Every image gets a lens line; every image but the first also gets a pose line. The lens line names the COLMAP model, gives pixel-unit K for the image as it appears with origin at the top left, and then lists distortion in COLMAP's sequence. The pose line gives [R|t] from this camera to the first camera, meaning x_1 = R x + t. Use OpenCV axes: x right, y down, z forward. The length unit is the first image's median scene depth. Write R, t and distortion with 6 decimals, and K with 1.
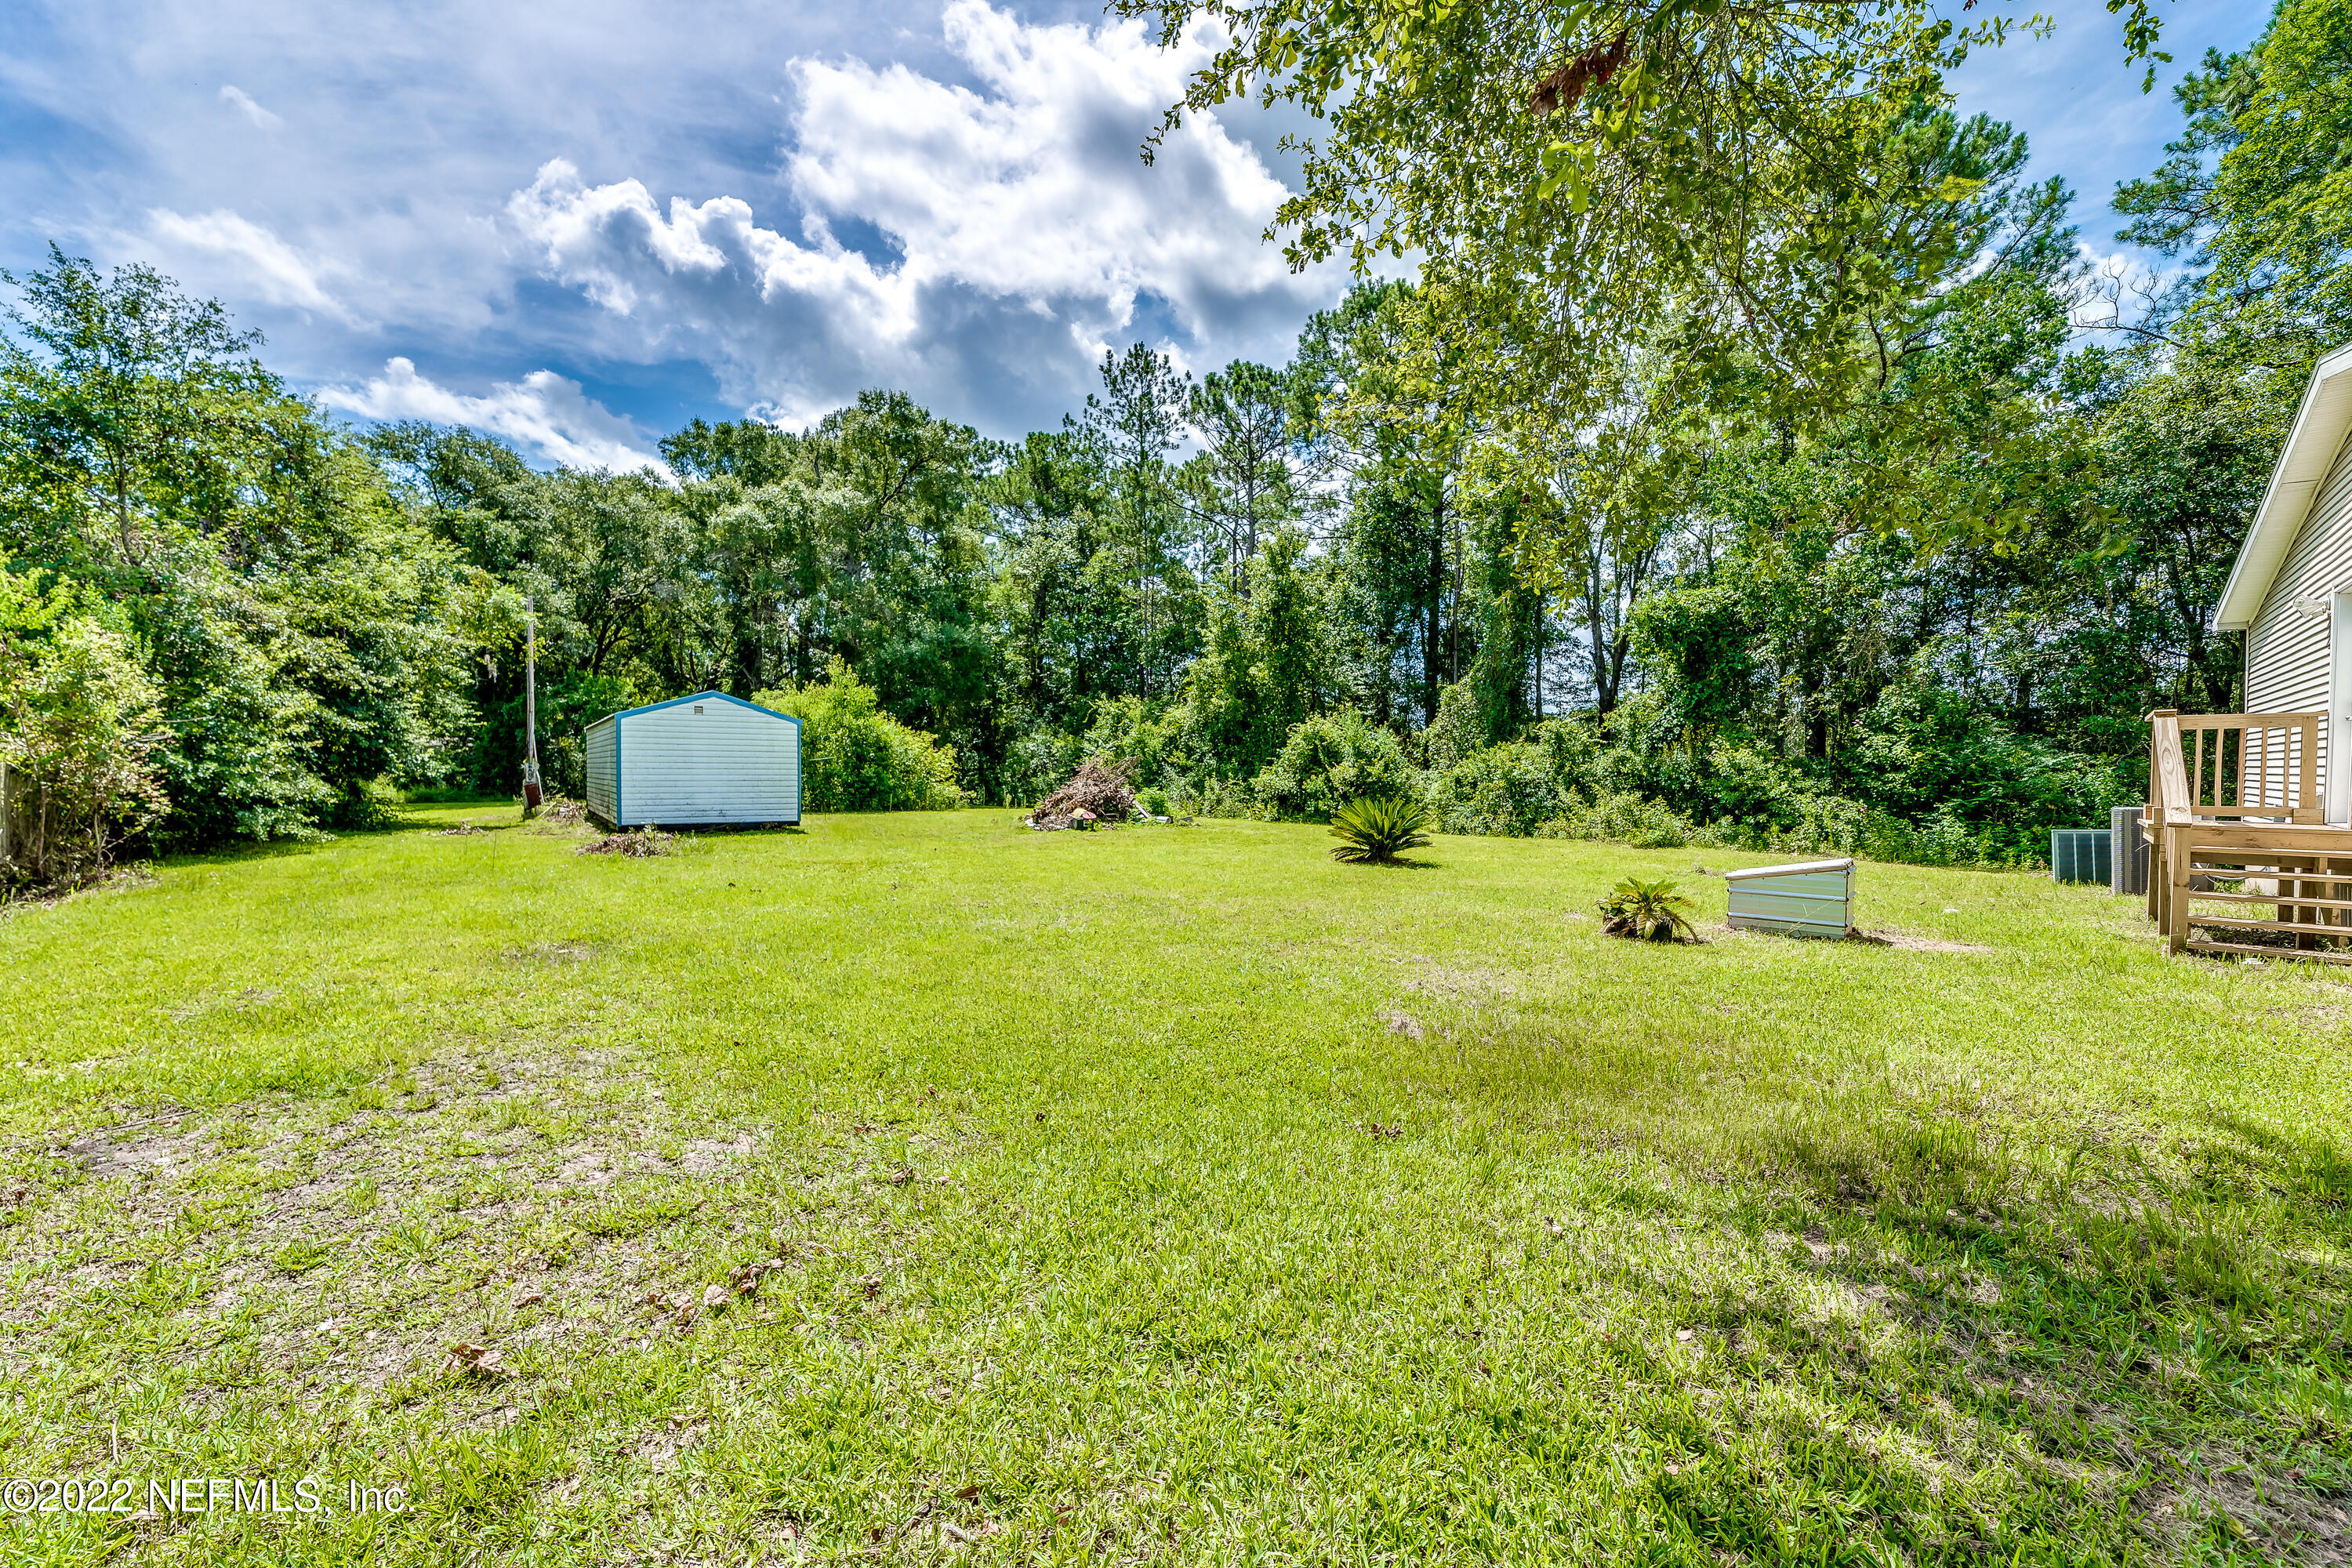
lens RADIAL K [[942.5, 0, 1176.0], [0, 942.5, 784.0], [0, 0, 1]] dist [0.002456, 0.000438]
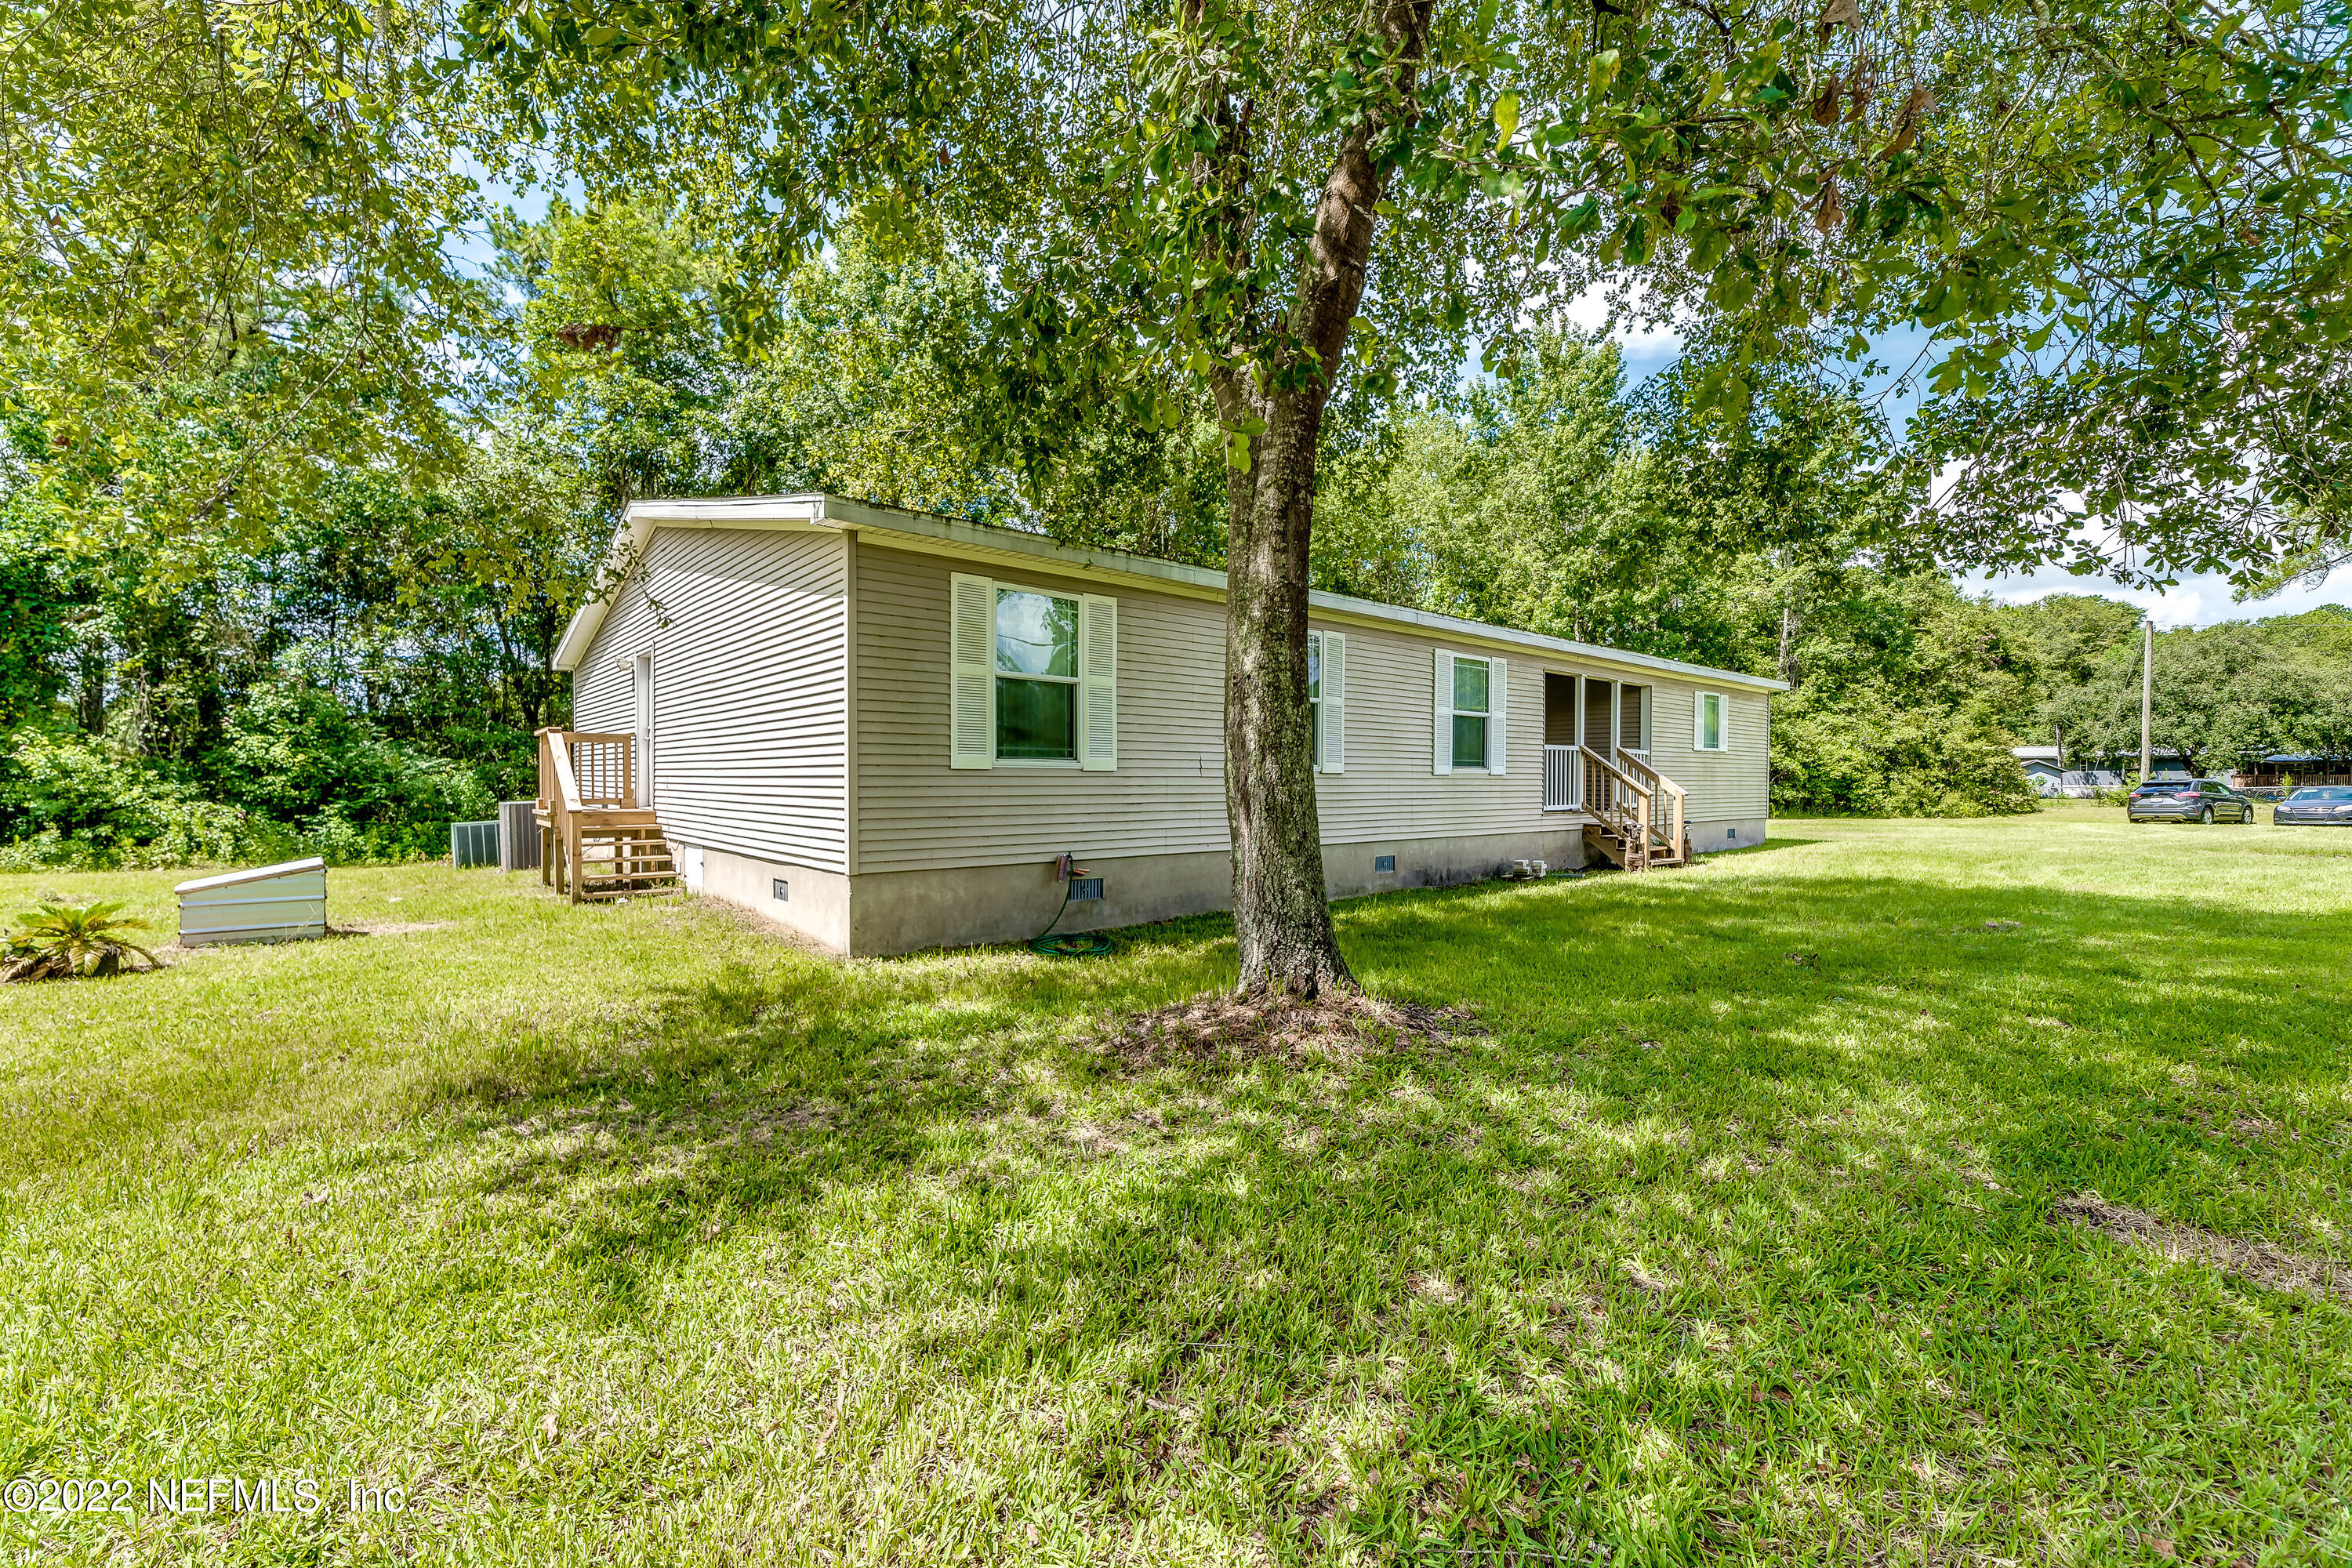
lens RADIAL K [[942.5, 0, 1176.0], [0, 942.5, 784.0], [0, 0, 1]] dist [0.002456, 0.000438]
pose [[0.103919, -0.007909, 0.994554, -0.103687], [0.013224, 0.999891, 0.006570, 0.002697], [-0.994498, 0.012469, 0.104012, -0.011941]]
